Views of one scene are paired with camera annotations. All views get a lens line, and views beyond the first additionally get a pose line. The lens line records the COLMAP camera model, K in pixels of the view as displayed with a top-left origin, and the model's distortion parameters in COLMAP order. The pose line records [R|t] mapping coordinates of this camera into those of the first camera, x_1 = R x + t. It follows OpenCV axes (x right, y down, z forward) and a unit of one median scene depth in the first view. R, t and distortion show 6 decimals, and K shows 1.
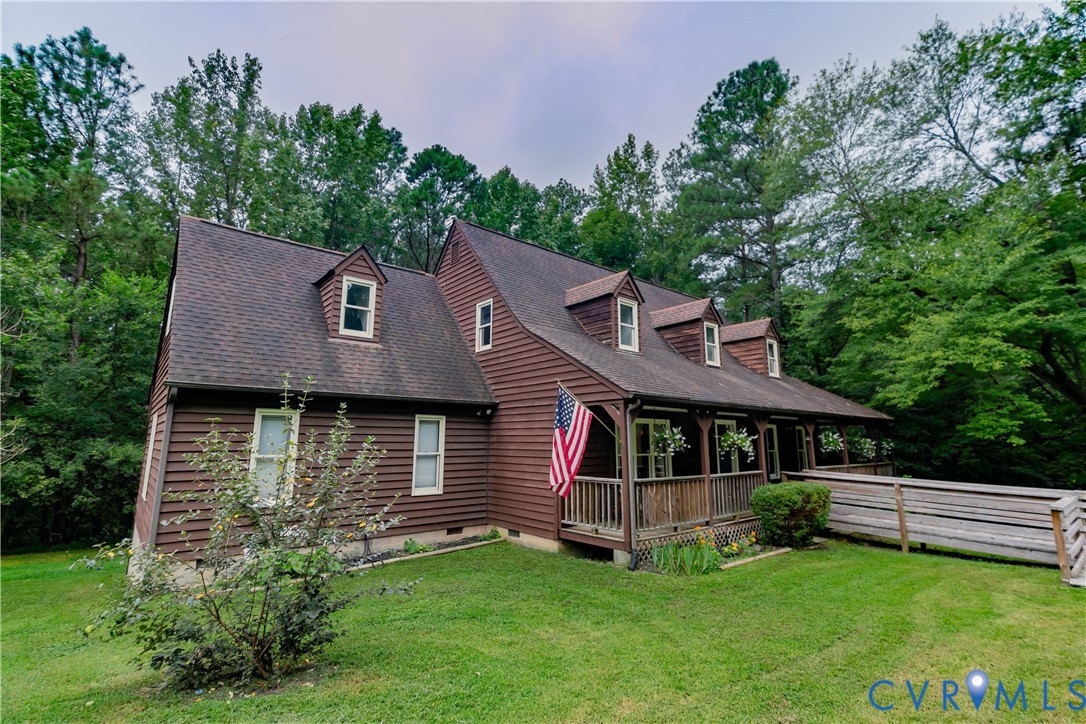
lens RADIAL K [[500.9, 0, 546.4], [0, 500.9, 352.9], [0, 0, 1]] dist [0.008806, -0.002183]
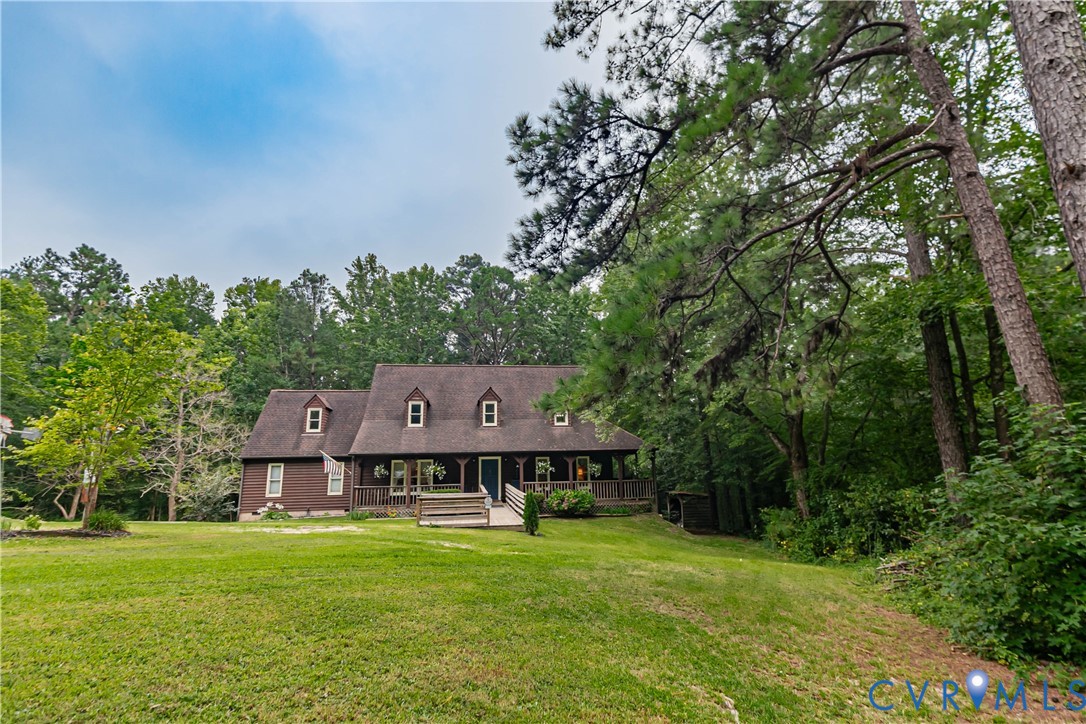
lens RADIAL K [[500.9, 0, 538.7], [0, 500.9, 355.2], [0, 0, 1]] dist [0.008806, -0.002183]
pose [[0.850043, -0.130724, -0.510233, 1.463990], [0.116992, 0.991374, -0.059088, -0.101267], [0.513556, -0.009466, 0.858004, -0.449283]]
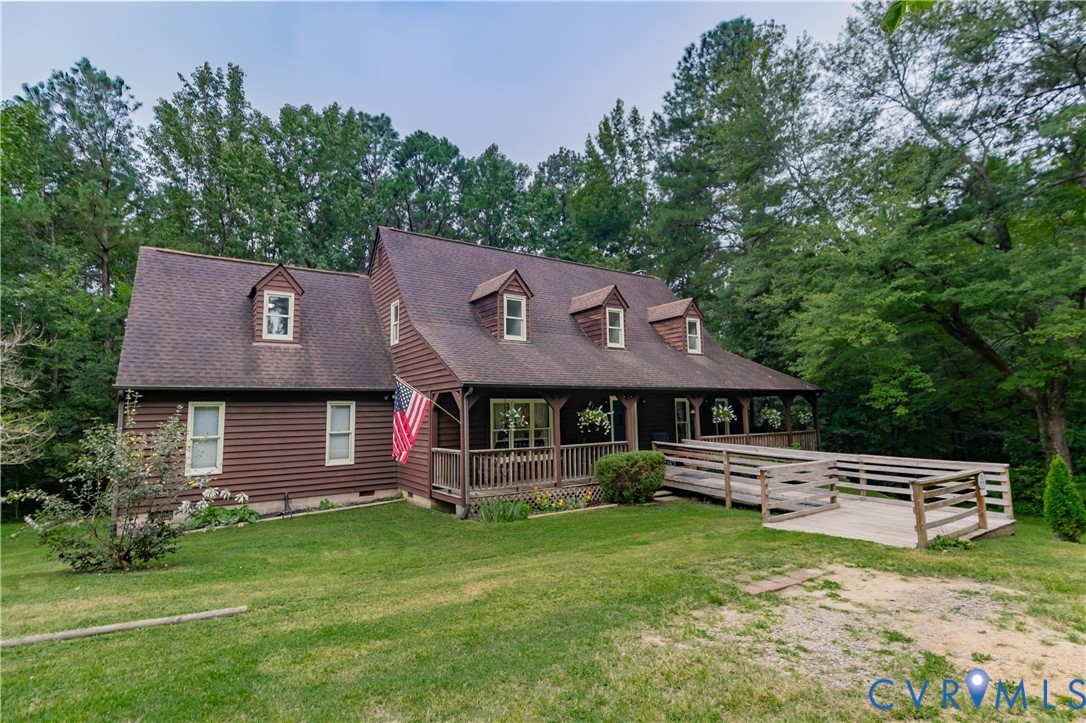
lens RADIAL K [[525.2, 0, 544.7], [0, 525.2, 357.8], [0, 0, 1]] dist [0.009184, -0.002100]
pose [[0.994029, -0.032352, -0.104205, 0.306145], [0.039701, 0.996810, 0.069235, -0.039030], [0.101633, -0.072959, 0.992143, -0.166622]]
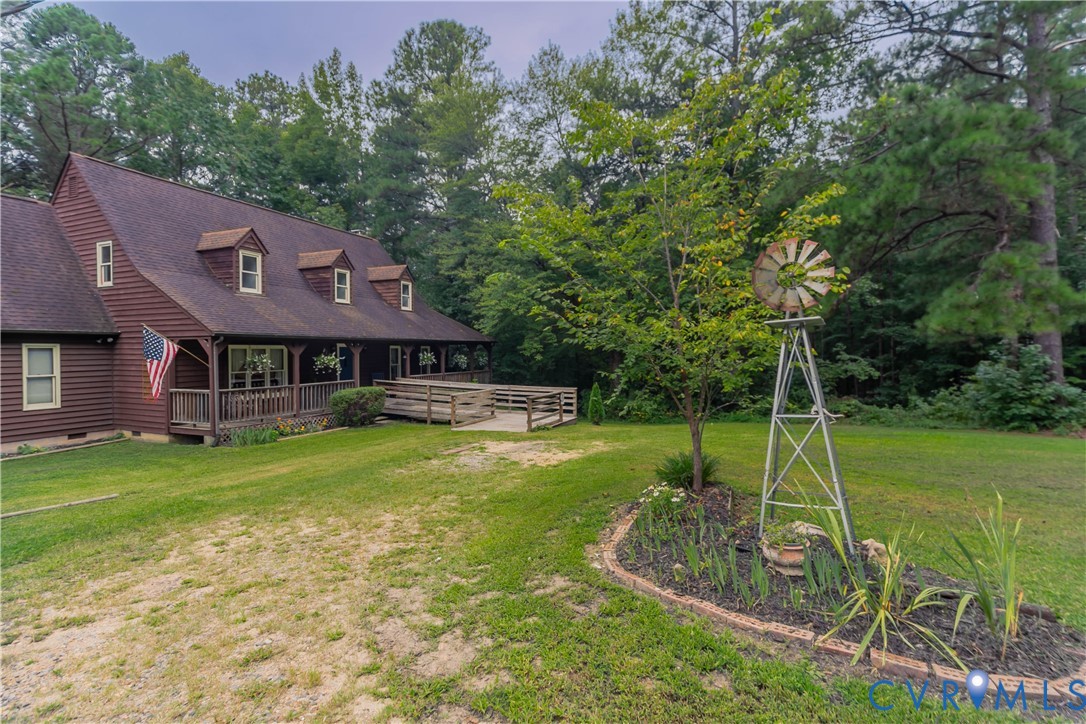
lens RADIAL K [[500.9, 0, 549.8], [0, 500.9, 356.3], [0, 0, 1]] dist [0.008806, -0.002183]
pose [[0.890662, -0.011125, 0.454529, 0.223975], [-0.074049, 0.982804, 0.169155, -0.102989], [-0.448595, -0.184317, 0.874523, -0.437895]]
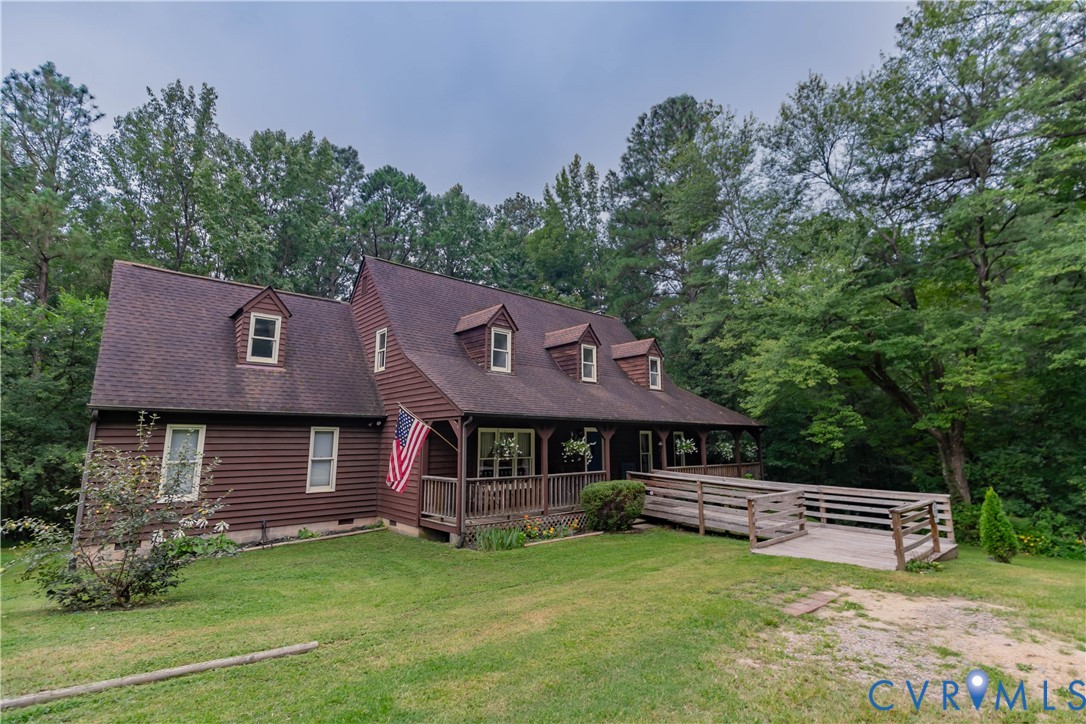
lens RADIAL K [[500.9, 0, 545.8], [0, 500.9, 355.2], [0, 0, 1]] dist [0.008806, -0.002183]
pose [[0.999702, 0.000929, 0.024410, 0.208964], [-0.001046, 0.999988, 0.004773, -0.042787], [-0.024405, -0.004797, 0.999691, -0.174762]]
